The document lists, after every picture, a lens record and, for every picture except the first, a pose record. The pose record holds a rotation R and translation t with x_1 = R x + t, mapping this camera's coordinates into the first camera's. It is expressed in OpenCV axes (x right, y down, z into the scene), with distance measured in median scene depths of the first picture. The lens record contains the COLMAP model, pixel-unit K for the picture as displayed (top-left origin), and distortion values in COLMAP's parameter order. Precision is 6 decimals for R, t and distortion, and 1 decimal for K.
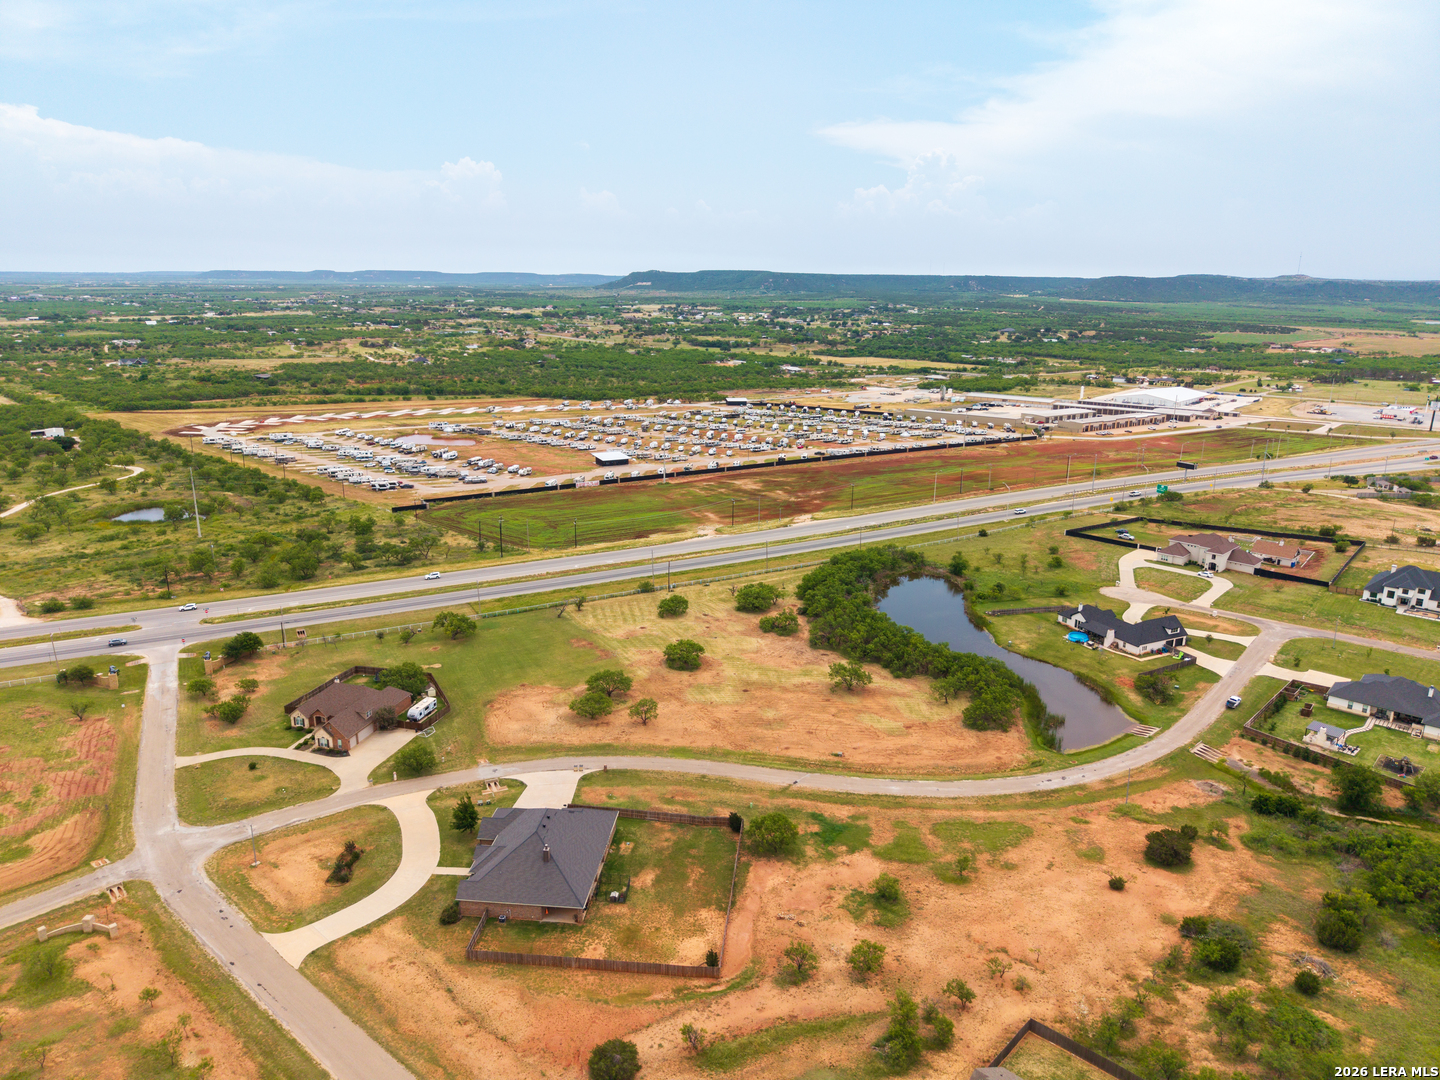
lens RADIAL K [[963.8, 0, 721.8], [0, 963.8, 542.6], [0, 0, 1]] dist [0.020170, -0.021871]
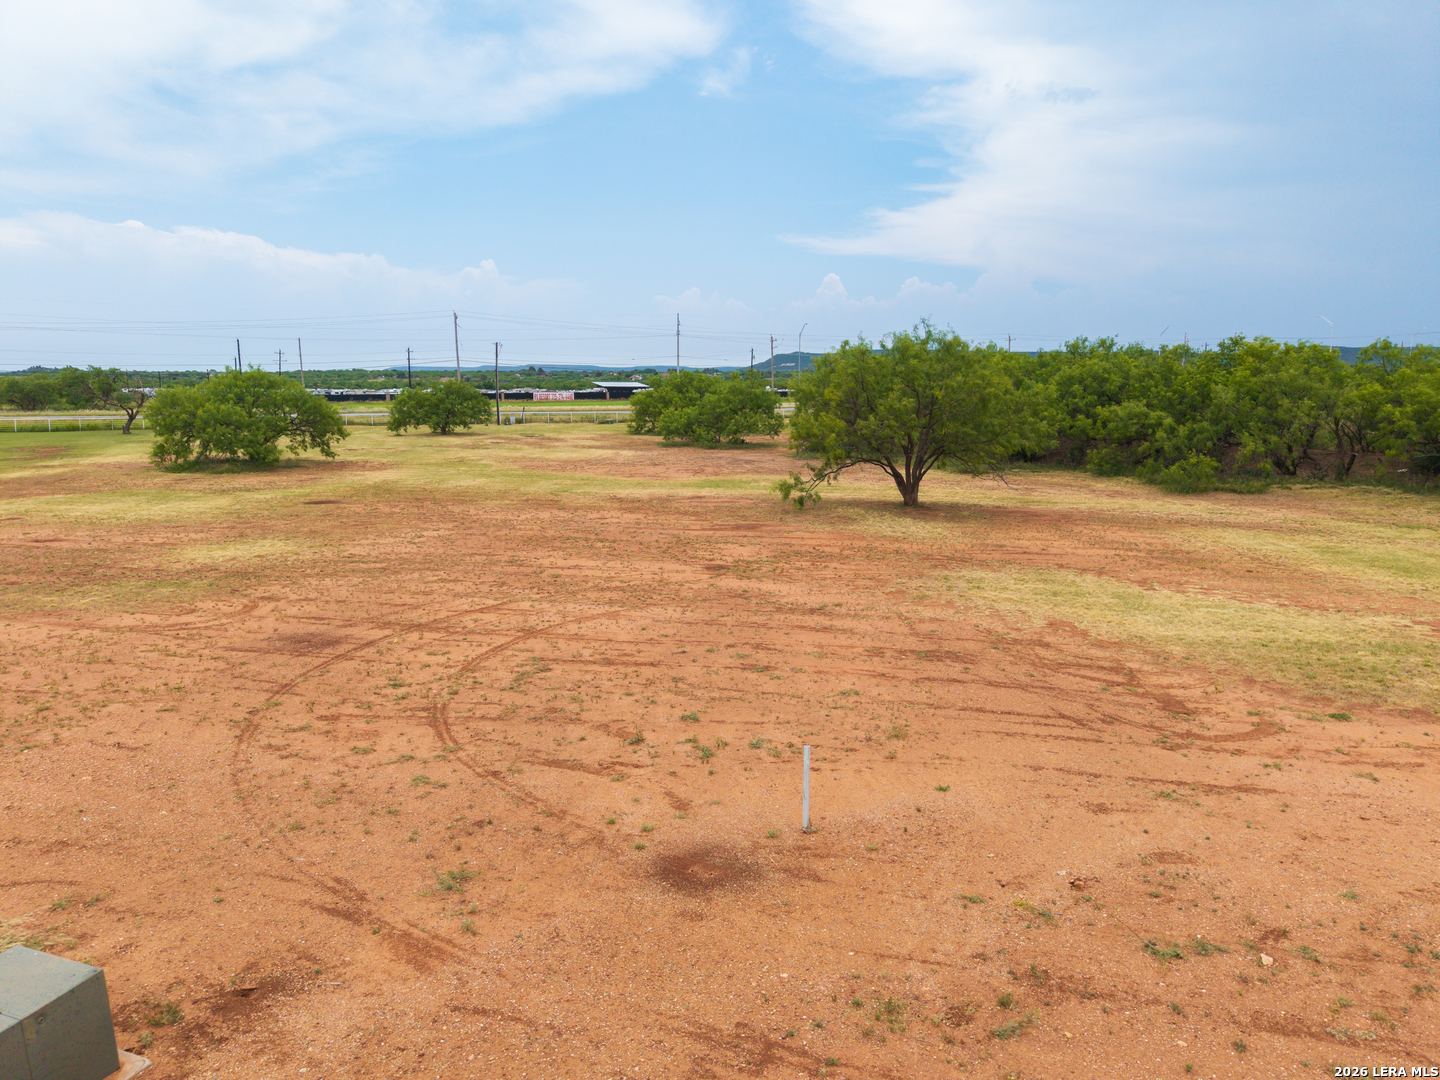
lens RADIAL K [[963.8, 0, 724.4], [0, 963.8, 537.5], [0, 0, 1]] dist [0.020170, -0.021871]
pose [[0.988360, 0.013560, -0.151528, 0.130408], [-0.029451, 0.994233, -0.103122, 0.181849], [0.149256, 0.106385, 0.983059, 0.855934]]
